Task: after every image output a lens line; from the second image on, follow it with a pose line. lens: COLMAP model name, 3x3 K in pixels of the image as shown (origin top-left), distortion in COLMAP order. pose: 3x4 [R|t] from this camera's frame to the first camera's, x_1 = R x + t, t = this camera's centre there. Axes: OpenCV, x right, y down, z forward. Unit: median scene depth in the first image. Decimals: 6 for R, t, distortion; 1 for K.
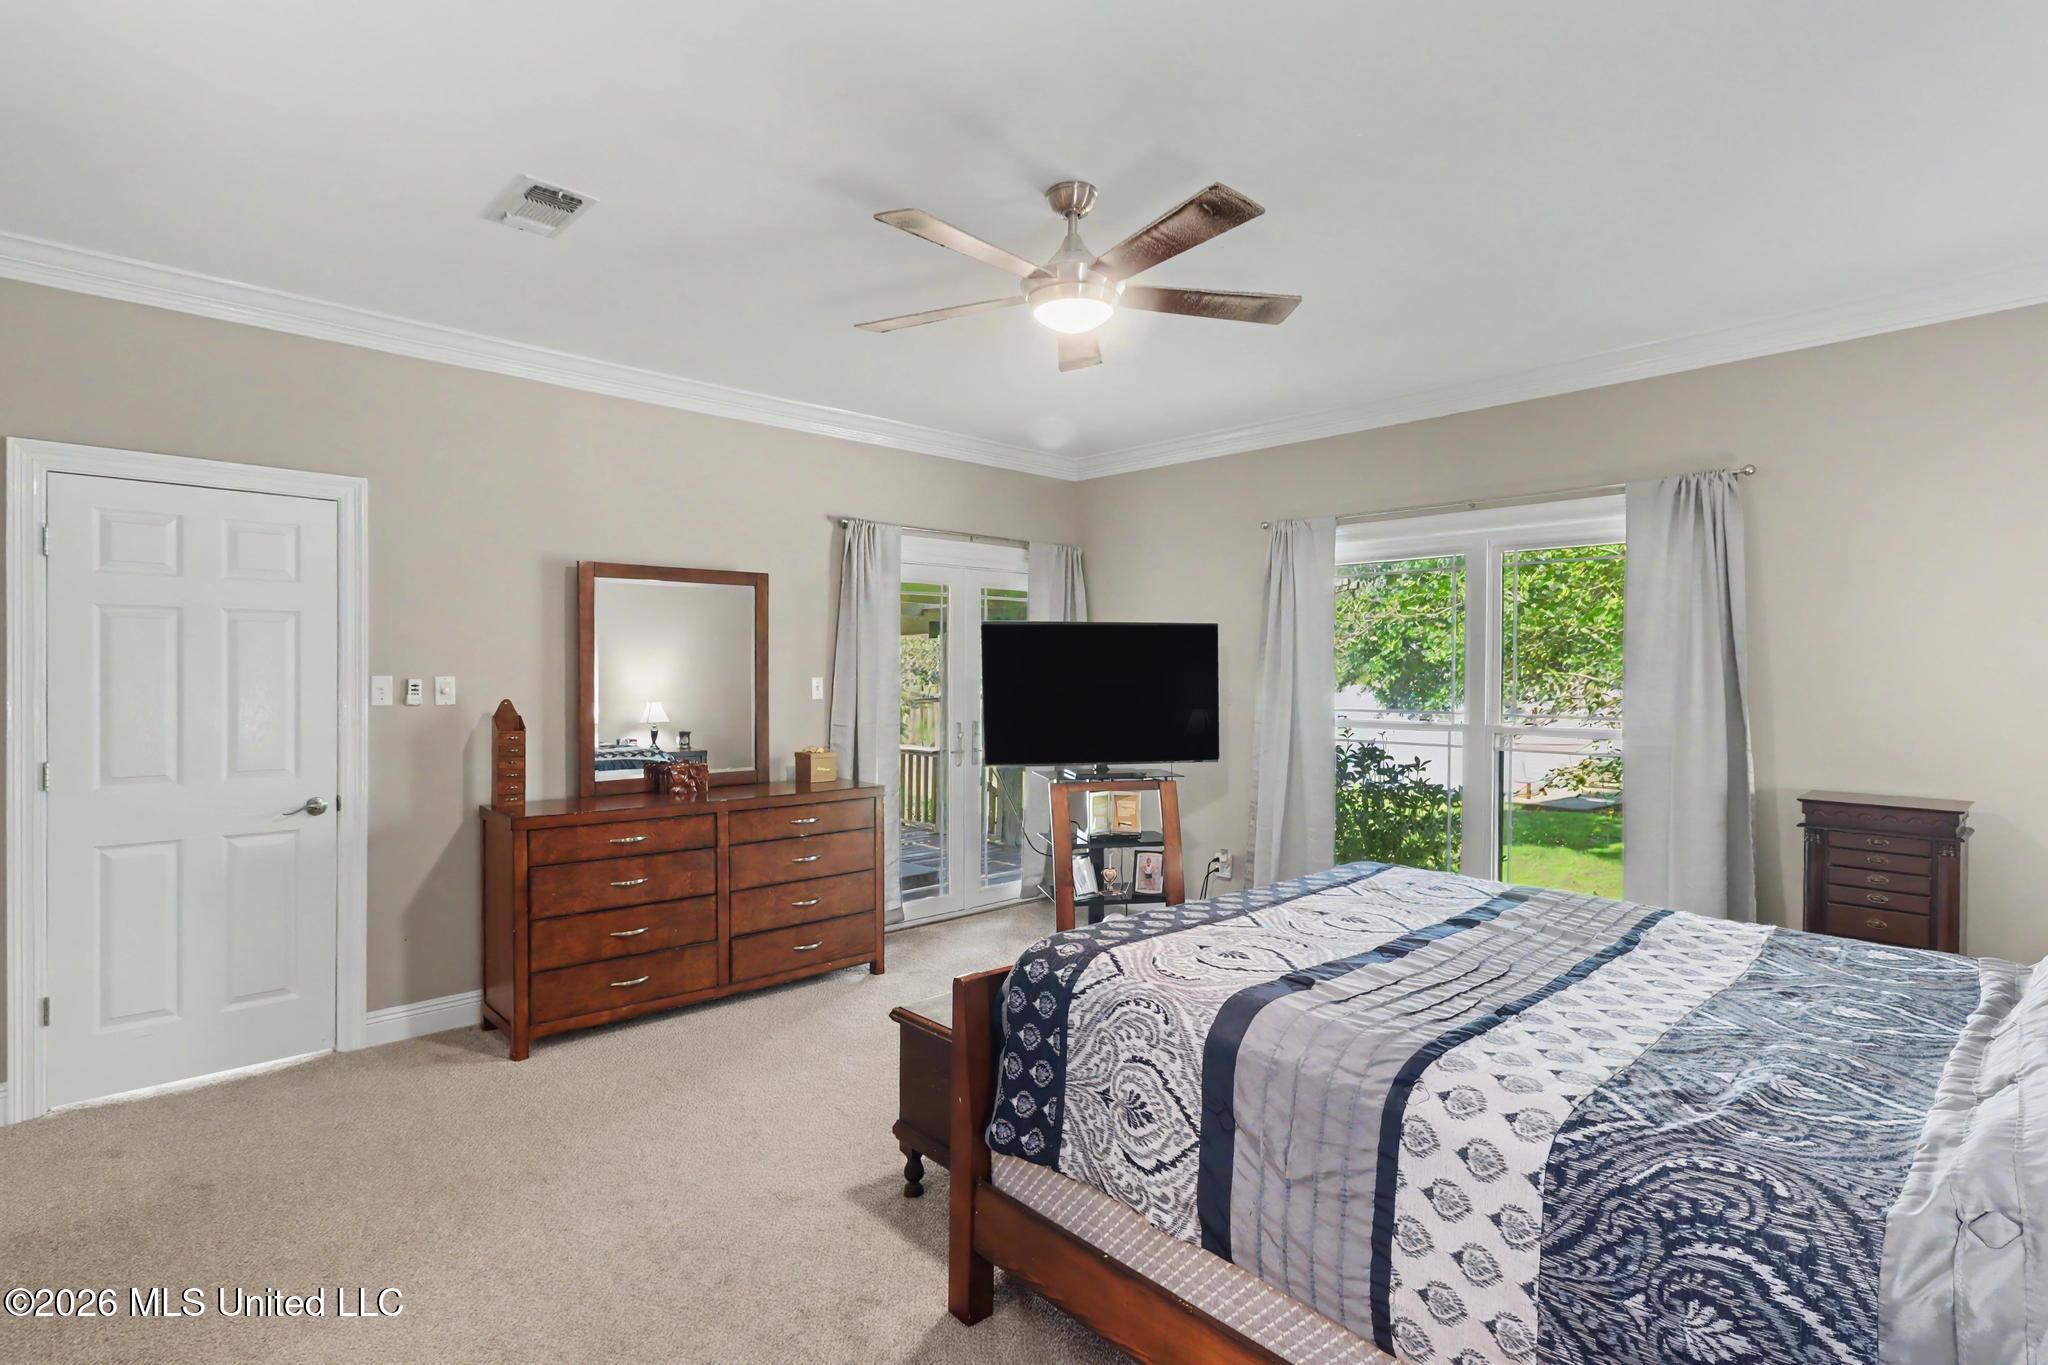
lens RADIAL K [[986.4, 0, 1019.9], [0, 986.4, 682.1], [0, 0, 1]] dist [-0.015624, 0.001303]
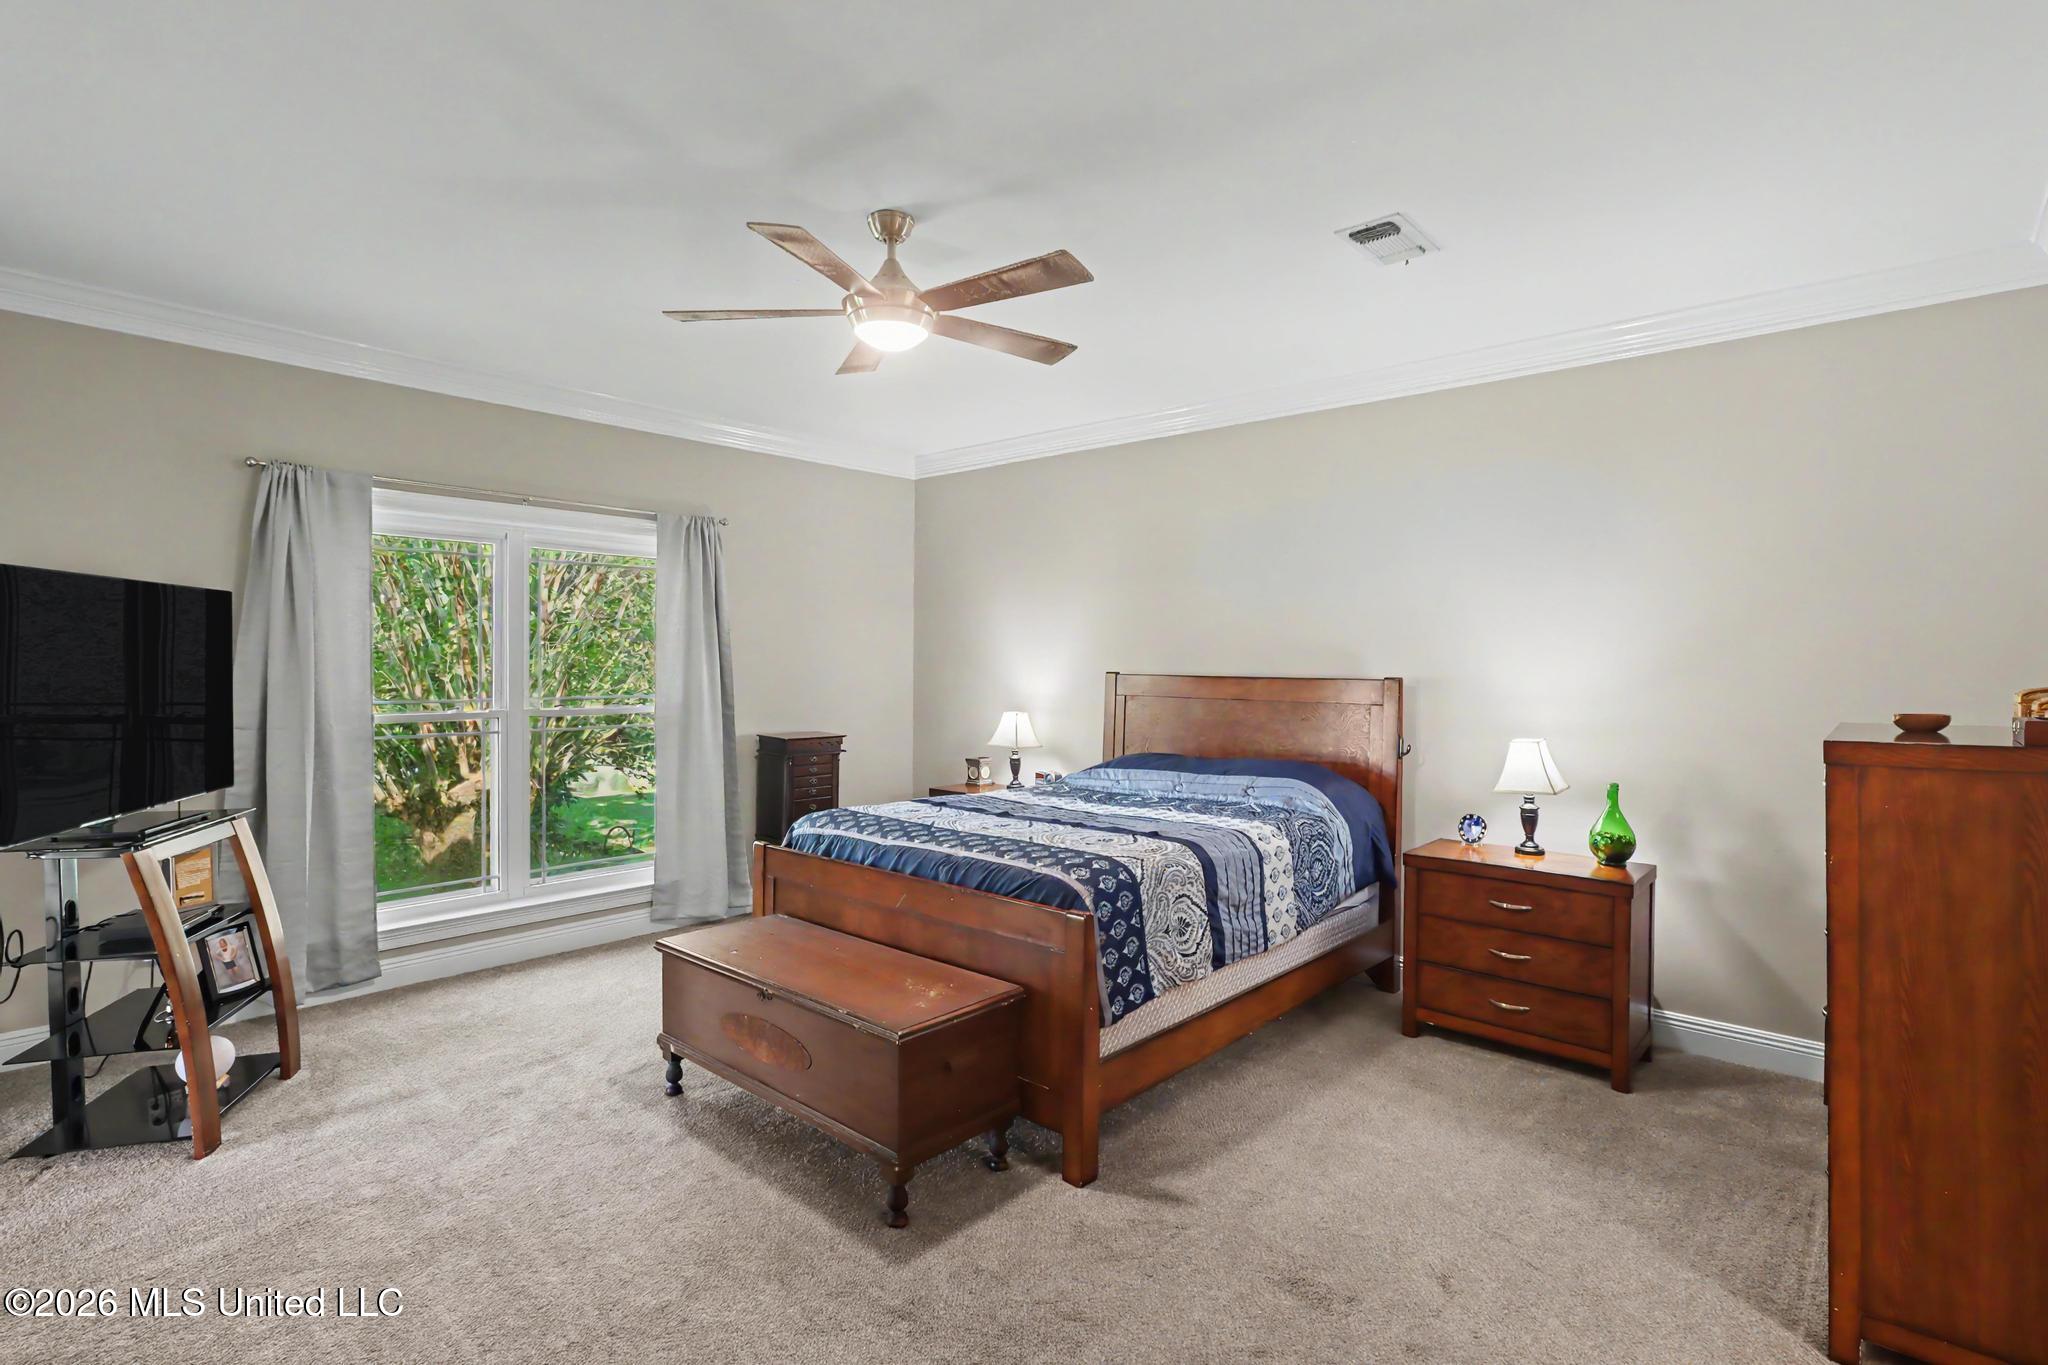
lens RADIAL K [[986.4, 0, 1020.8], [0, 986.4, 675.5], [0, 0, 1]] dist [-0.015624, 0.001303]
pose [[-0.109592, -0.010088, 0.993925, -1.442555], [-0.001249, 0.999949, 0.010011, -0.016115], [-0.993976, -0.000144, -0.109599, 1.364622]]
